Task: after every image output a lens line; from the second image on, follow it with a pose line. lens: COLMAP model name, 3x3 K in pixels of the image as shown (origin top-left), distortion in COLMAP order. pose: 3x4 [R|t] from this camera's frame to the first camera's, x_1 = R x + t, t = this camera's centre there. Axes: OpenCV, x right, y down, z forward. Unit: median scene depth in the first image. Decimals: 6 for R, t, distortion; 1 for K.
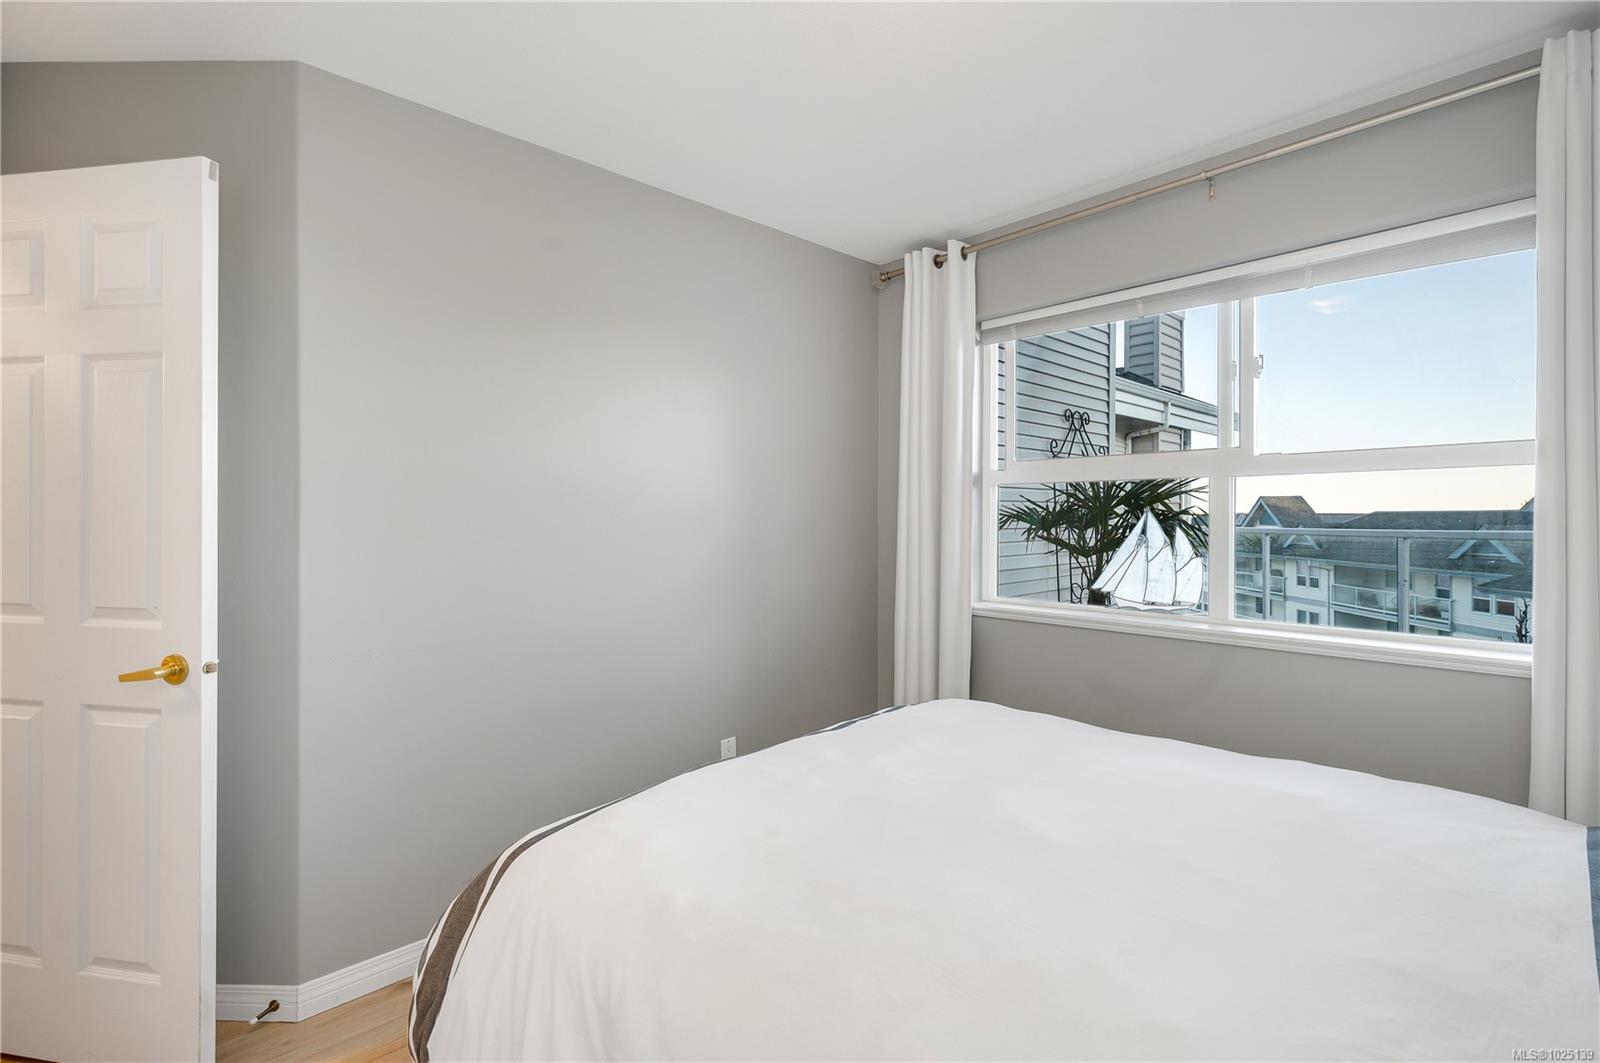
lens RADIAL K [[700.2, 0, 803.4], [0, 700.2, 522.2], [0, 0, 1]] dist [0.000535, 0.000469]
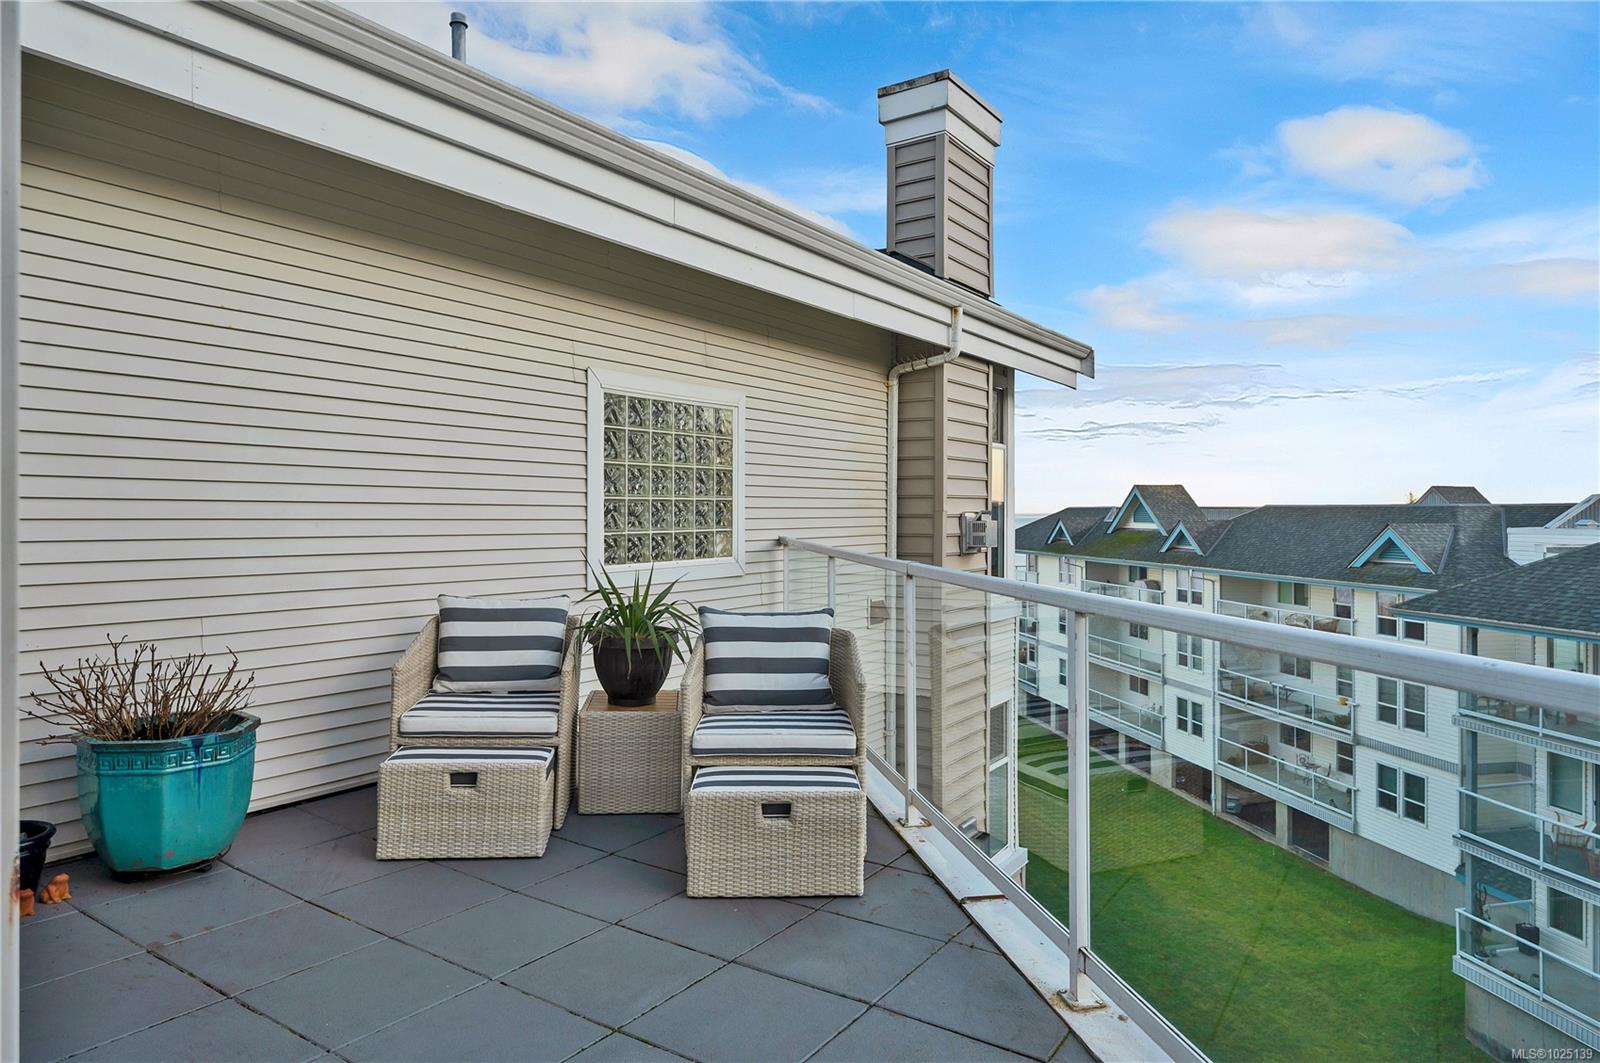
lens RADIAL K [[917.0, 0, 796.7], [0, 917.0, 512.2], [0, 0, 1]] dist [-0.001728, -0.000101]
pose [[0.975747, -0.002993, 0.218880, 0.206778], [0.004028, 0.999983, -0.004282, -0.011909], [-0.218864, 0.005060, 0.975742, 0.291252]]
